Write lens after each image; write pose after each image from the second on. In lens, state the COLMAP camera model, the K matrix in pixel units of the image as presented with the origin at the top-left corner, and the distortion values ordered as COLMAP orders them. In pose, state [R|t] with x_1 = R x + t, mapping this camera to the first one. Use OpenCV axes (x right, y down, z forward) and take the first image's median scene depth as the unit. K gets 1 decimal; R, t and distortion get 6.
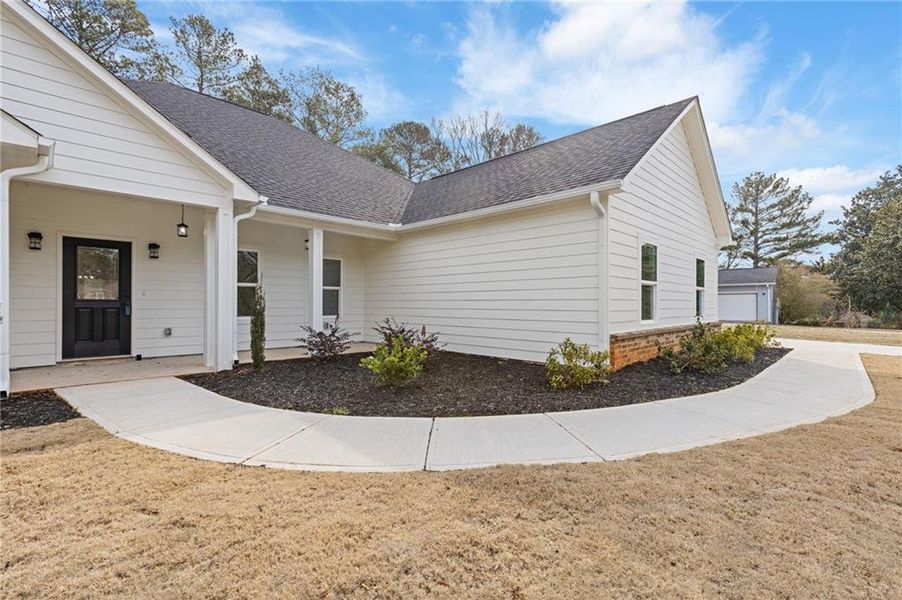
lens RADIAL K [[416.2, 0, 452.0], [0, 416.2, 303.3], [0, 0, 1]] dist [0.012918, -0.000173]
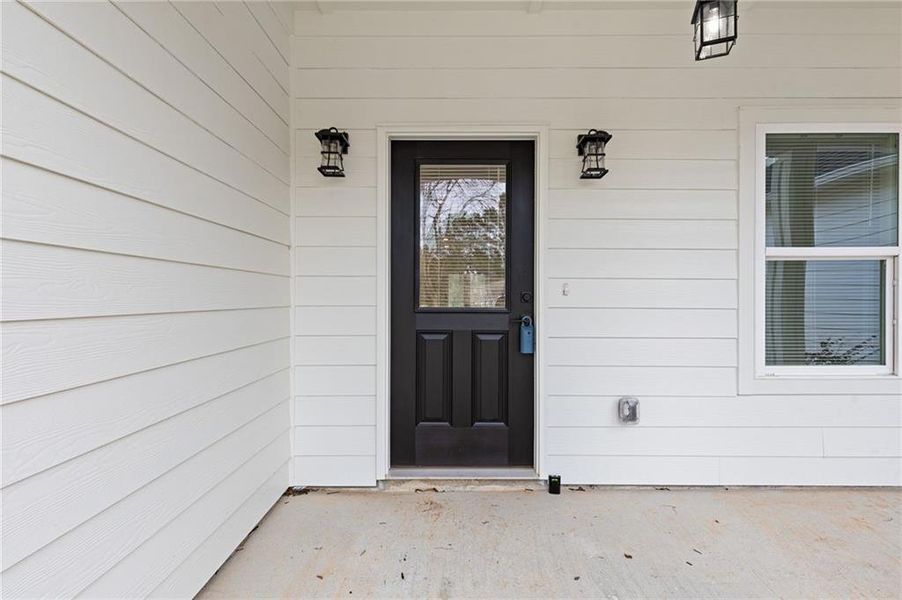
lens RADIAL K [[416.2, 0, 451.5], [0, 416.2, 301.0], [0, 0, 1]] dist [0.012918, -0.000173]
pose [[0.709593, 0.000076, -0.704612, -0.575499], [-0.000045, 1.000000, 0.000063, -0.014903], [0.704612, -0.000013, 0.709593, 0.713165]]
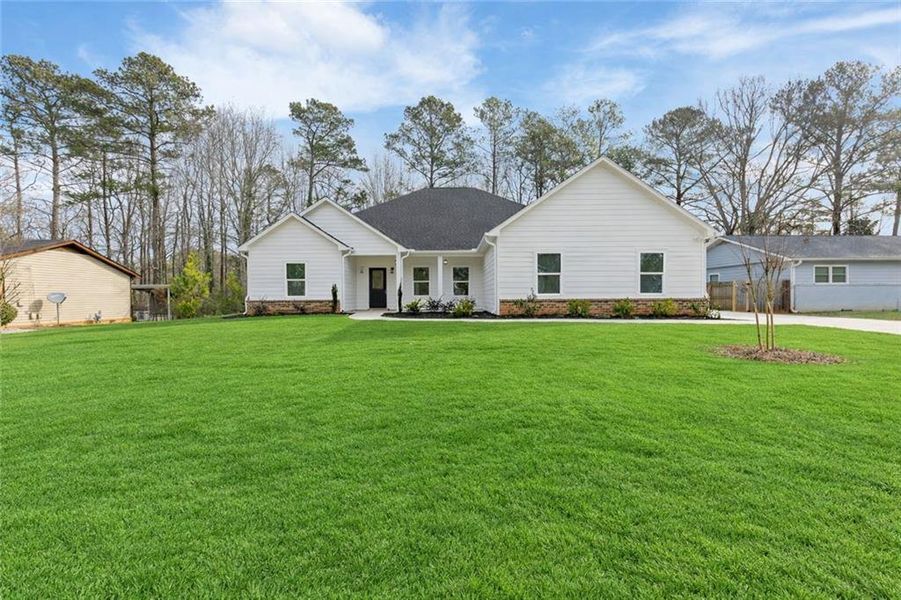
lens RADIAL K [[415.8, 0, 447.2], [0, 415.8, 297.0], [0, 0, 1]] dist [0.012918, -0.000173]
pose [[0.710812, -0.002798, -0.703377, 1.481523], [0.006984, 0.999971, 0.003079, 0.043314], [0.703348, -0.007101, 0.710810, -0.692980]]
